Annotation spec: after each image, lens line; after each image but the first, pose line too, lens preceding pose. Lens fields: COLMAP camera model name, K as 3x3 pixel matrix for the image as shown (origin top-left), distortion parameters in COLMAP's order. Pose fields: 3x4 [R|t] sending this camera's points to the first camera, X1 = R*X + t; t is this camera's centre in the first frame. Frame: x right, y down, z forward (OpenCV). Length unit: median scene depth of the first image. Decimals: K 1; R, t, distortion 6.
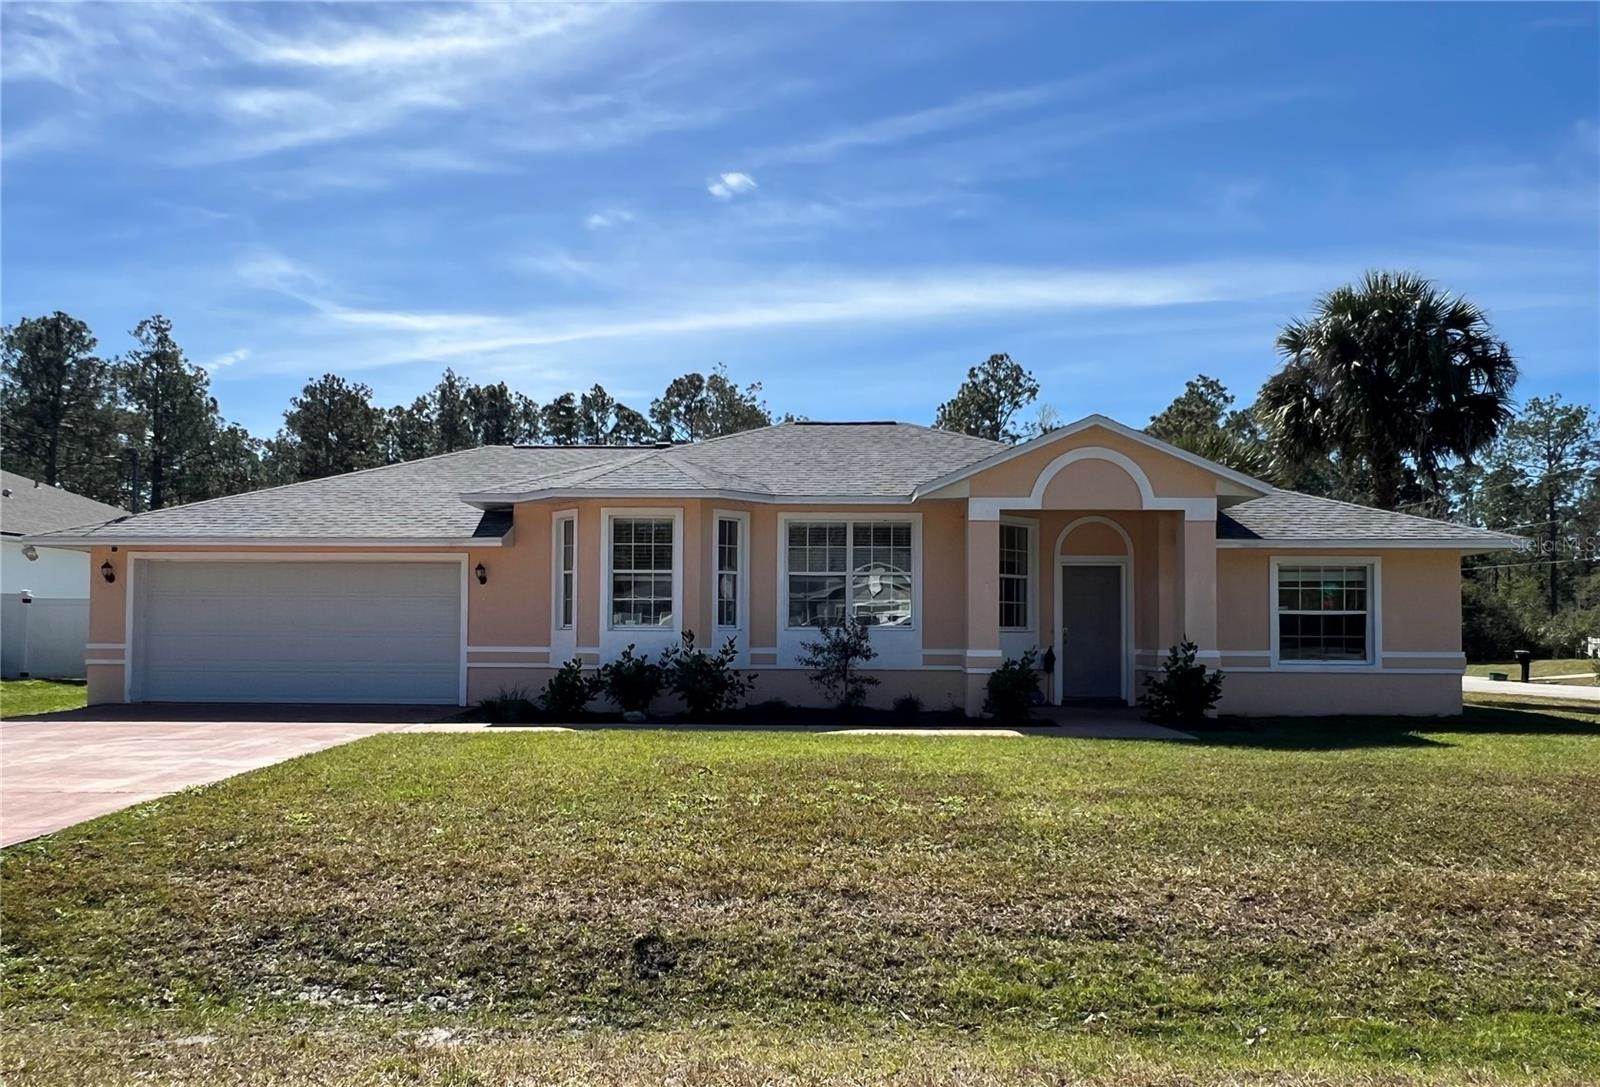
lens RADIAL K [[1133.5, 0, 742.8], [0, 1133.5, 622.1], [0, 0, 1]] dist [0.002910, 0.004362]
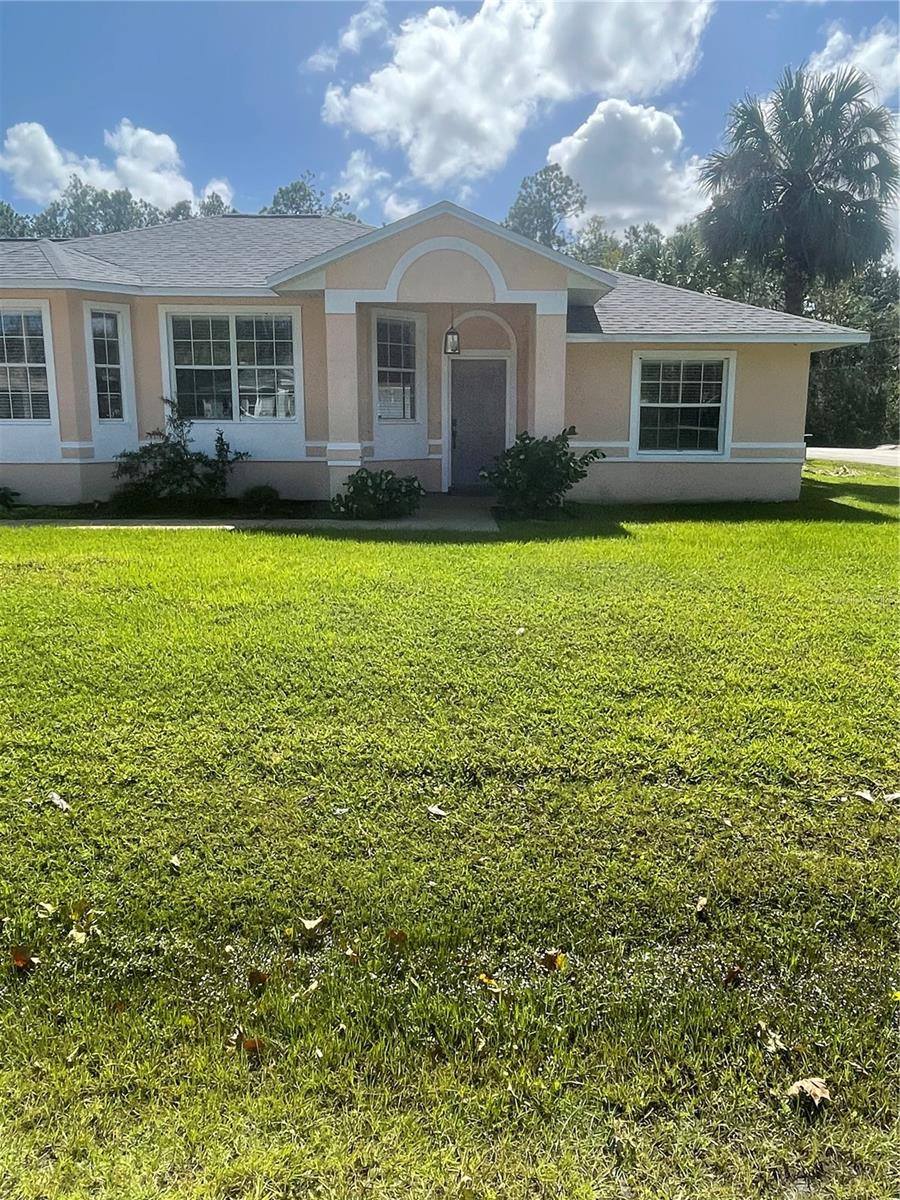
lens RADIAL K [[920.5, 0, 449.2], [0, 920.5, 592.8], [0, 0, 1]] dist [-0.005254, 0.001733]
pose [[0.998200, -0.014631, 0.058154, 0.243113], [0.003004, 0.980761, 0.195190, -0.004868], [-0.059890, -0.194664, 0.979040, 0.135463]]
